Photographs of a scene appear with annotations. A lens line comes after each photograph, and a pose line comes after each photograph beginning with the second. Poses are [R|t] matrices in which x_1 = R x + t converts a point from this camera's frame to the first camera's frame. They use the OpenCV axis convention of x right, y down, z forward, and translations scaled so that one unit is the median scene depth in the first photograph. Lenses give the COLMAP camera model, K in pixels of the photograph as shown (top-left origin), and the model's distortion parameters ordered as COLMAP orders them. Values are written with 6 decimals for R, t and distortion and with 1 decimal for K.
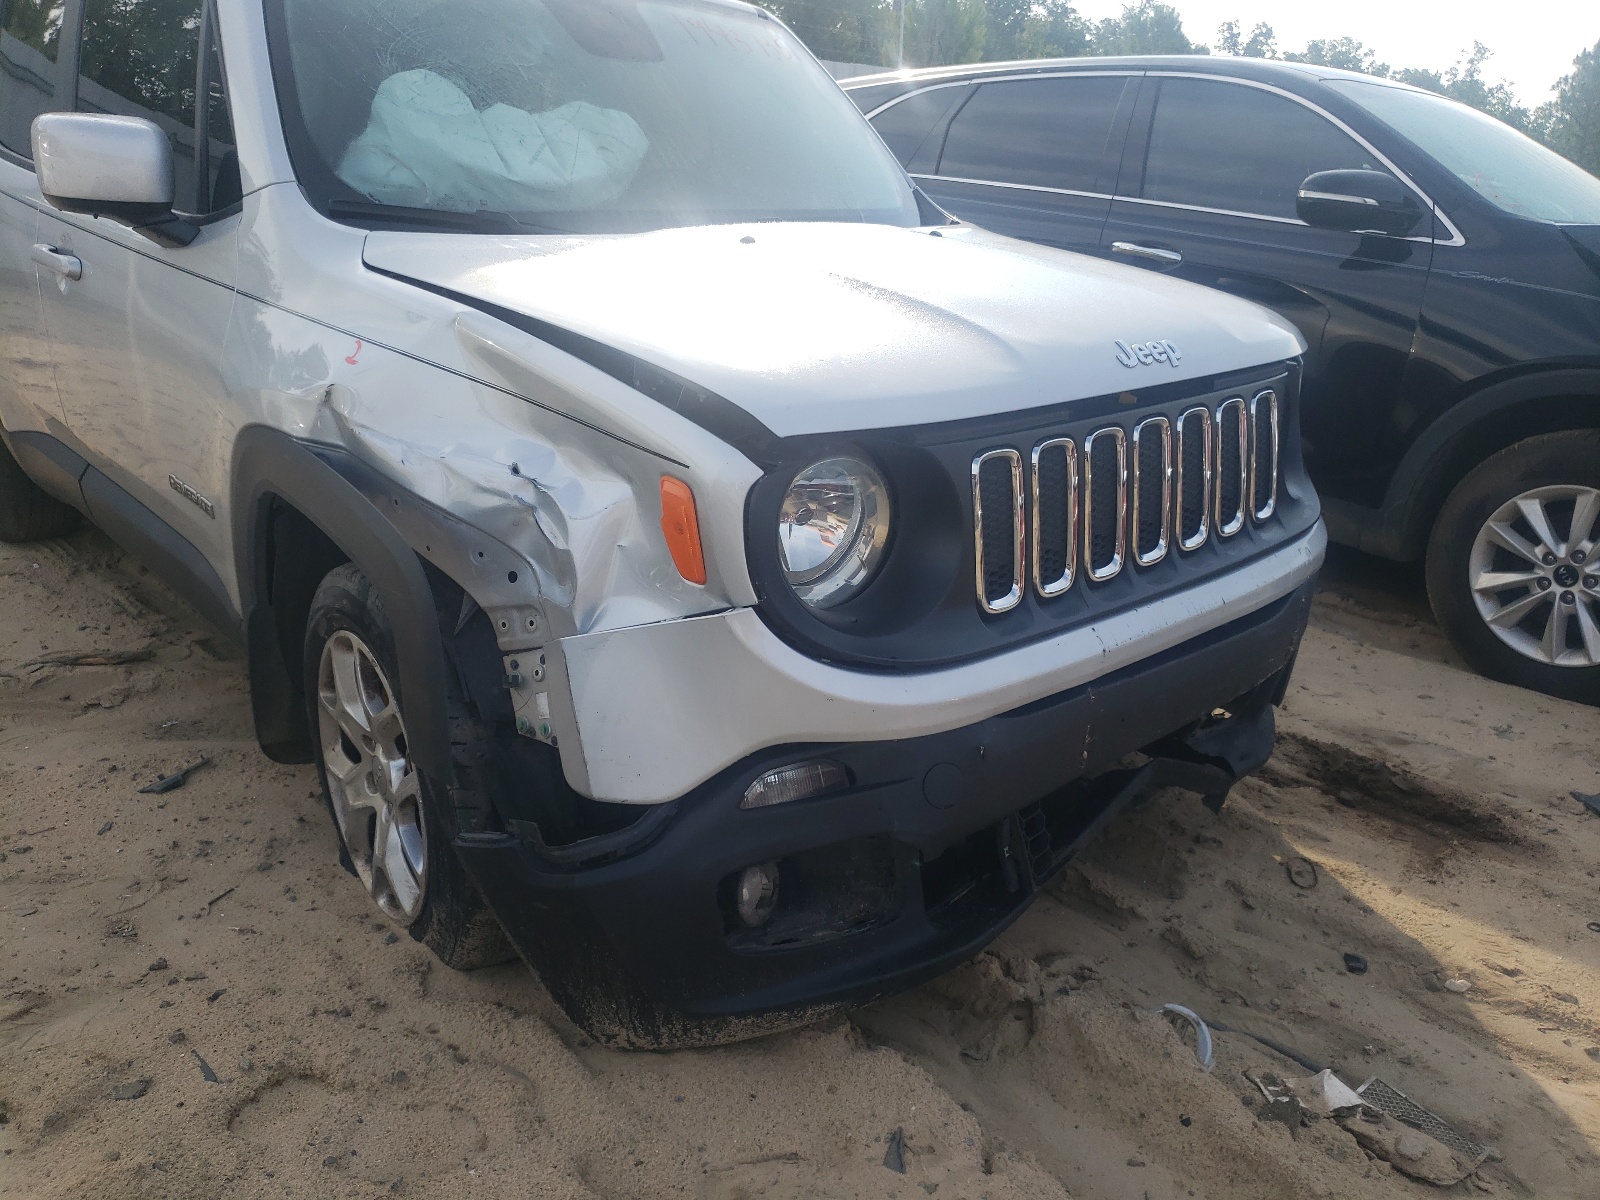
lens RADIAL K [[1218.2, 0, 788.9], [0, 1218.2, 600.2], [0, 0, 1]] dist [0.006304, 0.020533]
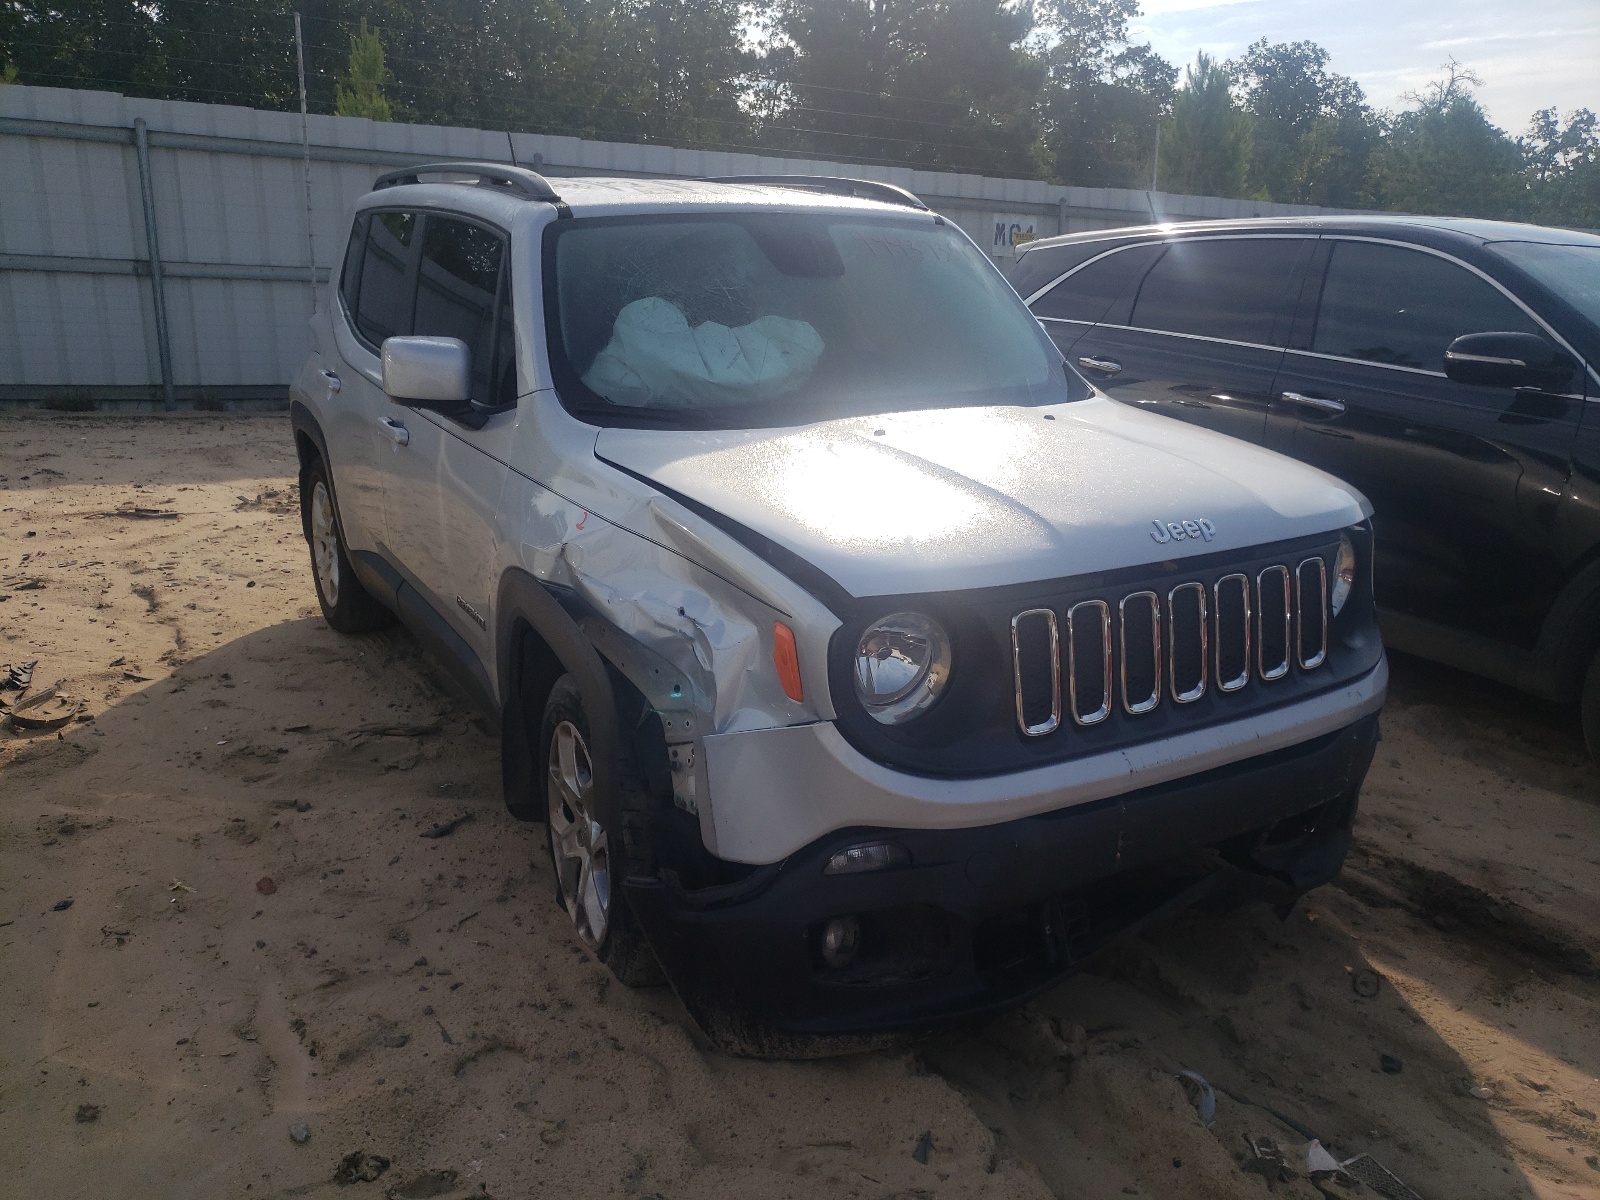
lens RADIAL K [[1235.5, 0, 807.8], [0, 1235.5, 597.1], [0, 0, 1]] dist [0.031874, -0.014118]
pose [[0.977969, 0.030536, -0.206505, 0.177590], [-0.046523, 0.996246, -0.073008, -0.025216], [0.203501, 0.081007, 0.975718, -0.291077]]
